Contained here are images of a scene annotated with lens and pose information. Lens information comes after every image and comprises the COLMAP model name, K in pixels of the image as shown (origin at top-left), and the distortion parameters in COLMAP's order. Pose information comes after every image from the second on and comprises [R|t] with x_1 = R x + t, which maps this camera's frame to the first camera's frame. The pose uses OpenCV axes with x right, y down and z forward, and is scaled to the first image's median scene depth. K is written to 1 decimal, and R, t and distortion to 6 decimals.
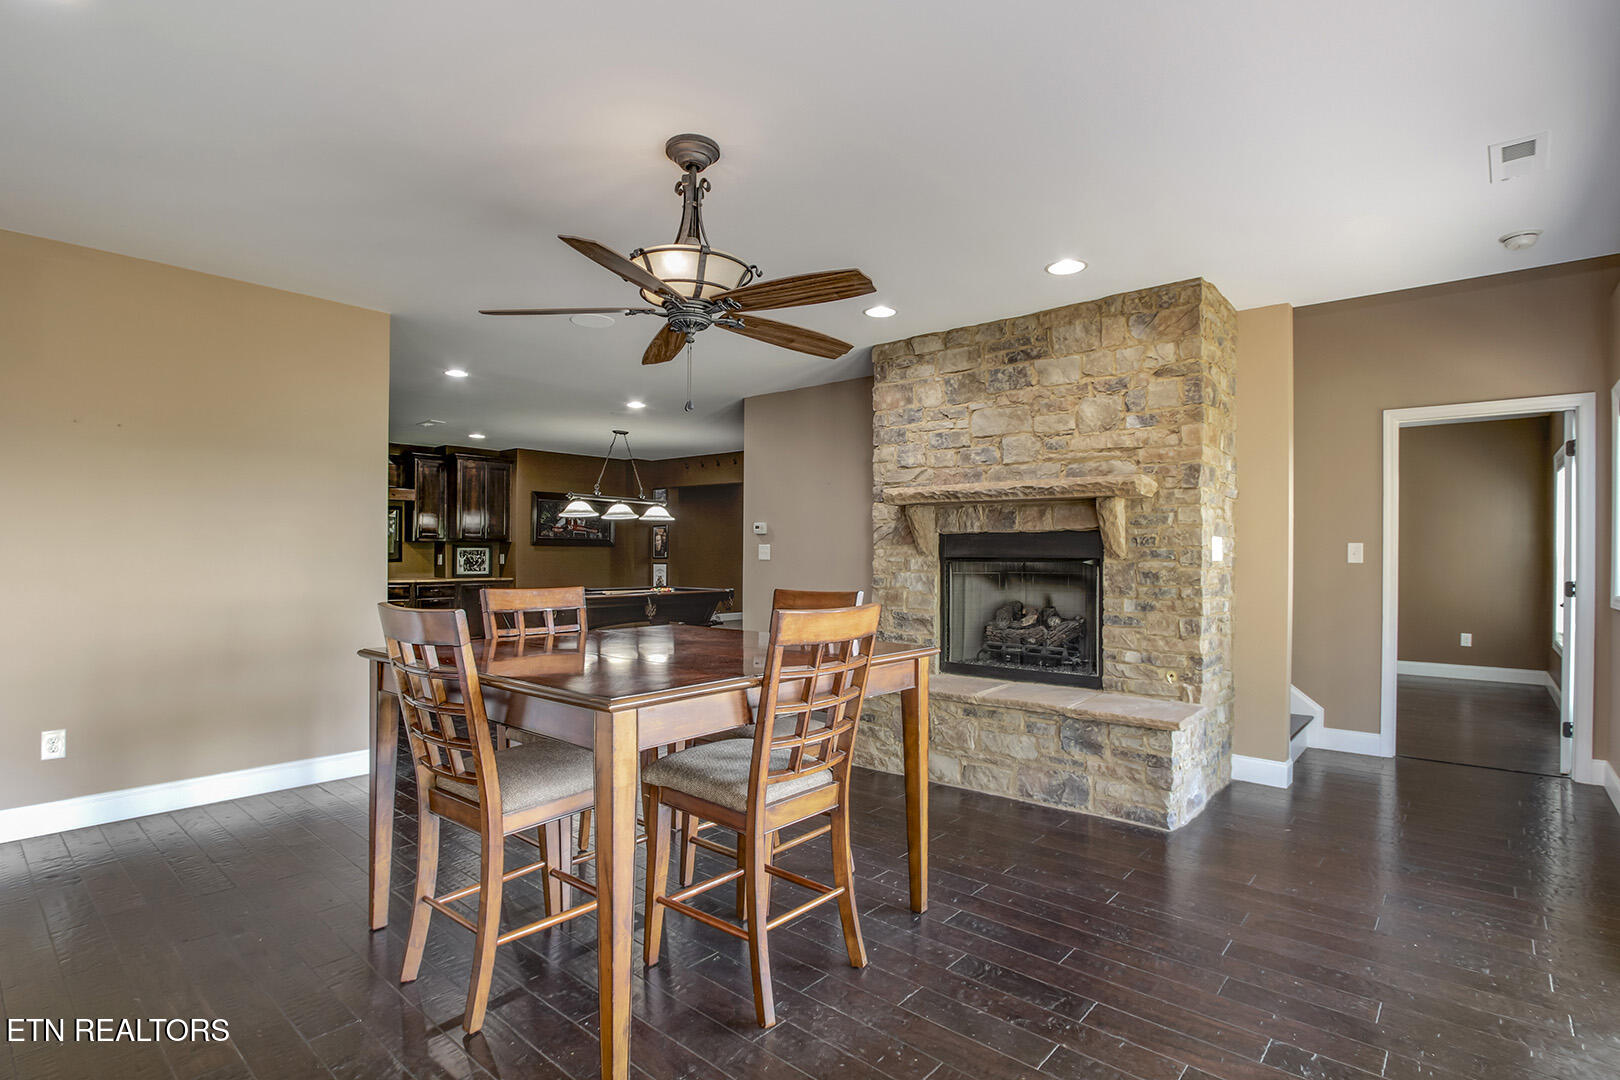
lens RADIAL K [[783.6, 0, 816.0], [0, 783.6, 547.2], [0, 0, 1]] dist [-0.024234, 0.000168]
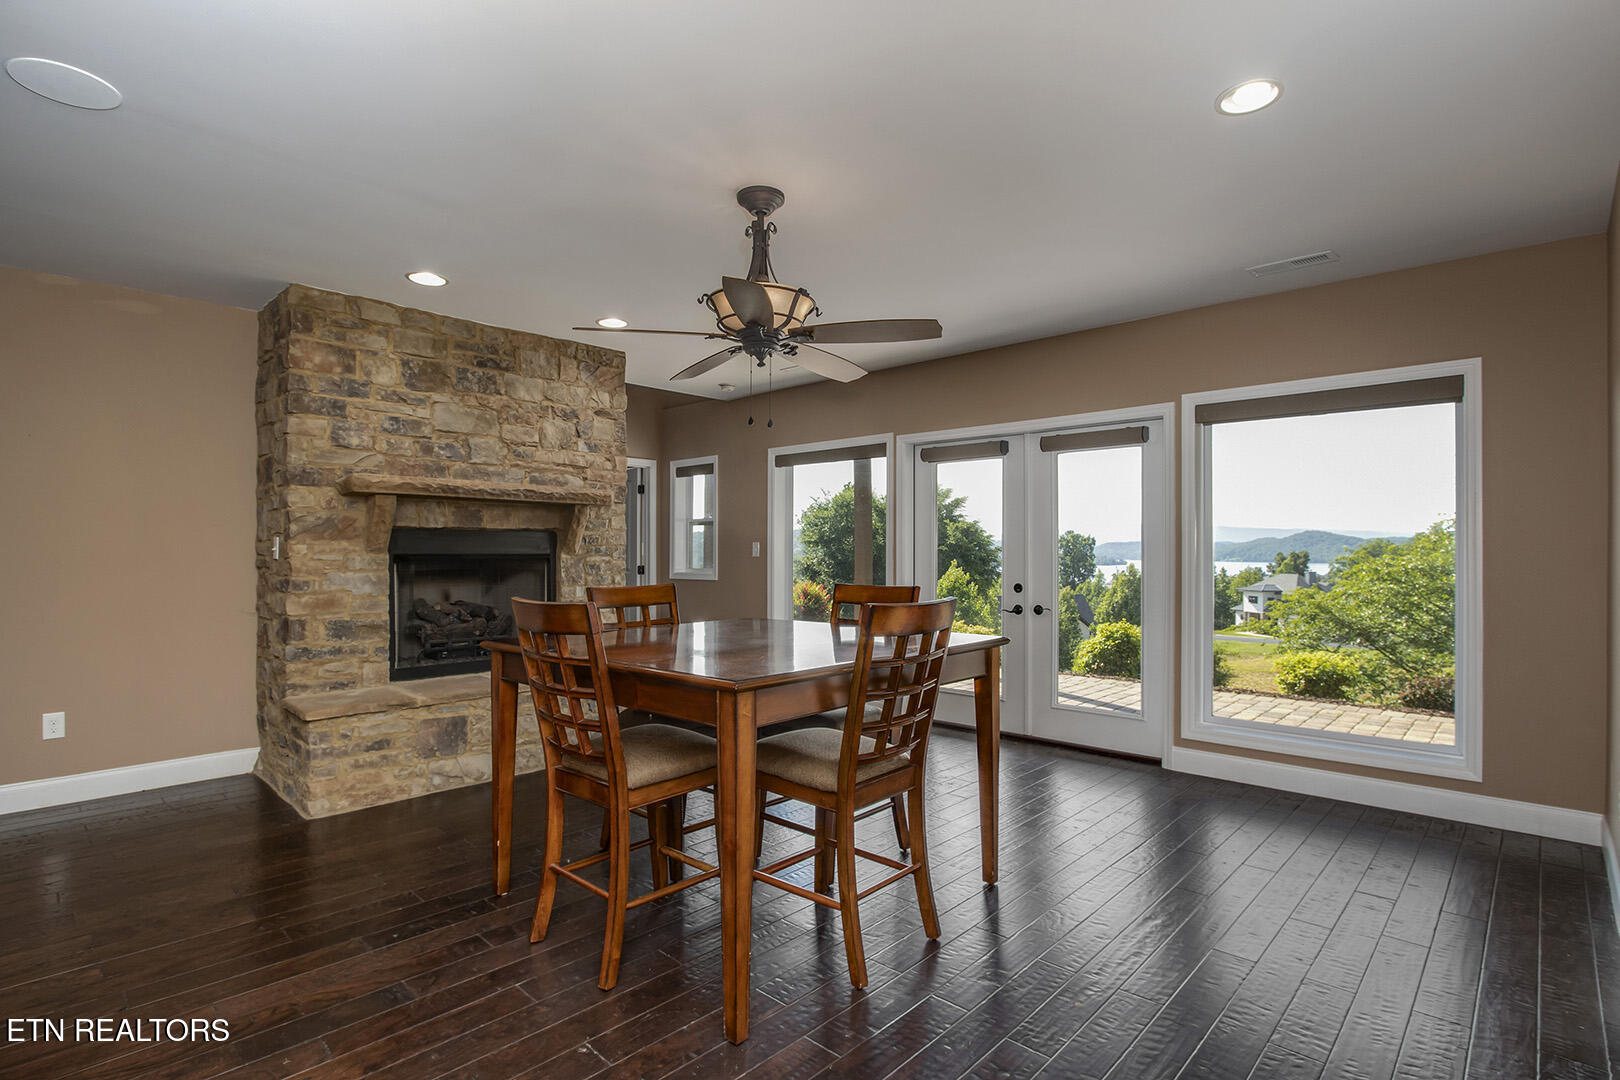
lens RADIAL K [[783.6, 0, 803.6], [0, 783.6, 551.3], [0, 0, 1]] dist [-0.024234, 0.000168]
pose [[0.065370, 0.002722, 0.997857, -0.771758], [-0.003809, 0.999990, -0.002478, 0.010530], [-0.997854, -0.003639, 0.065380, 0.513415]]
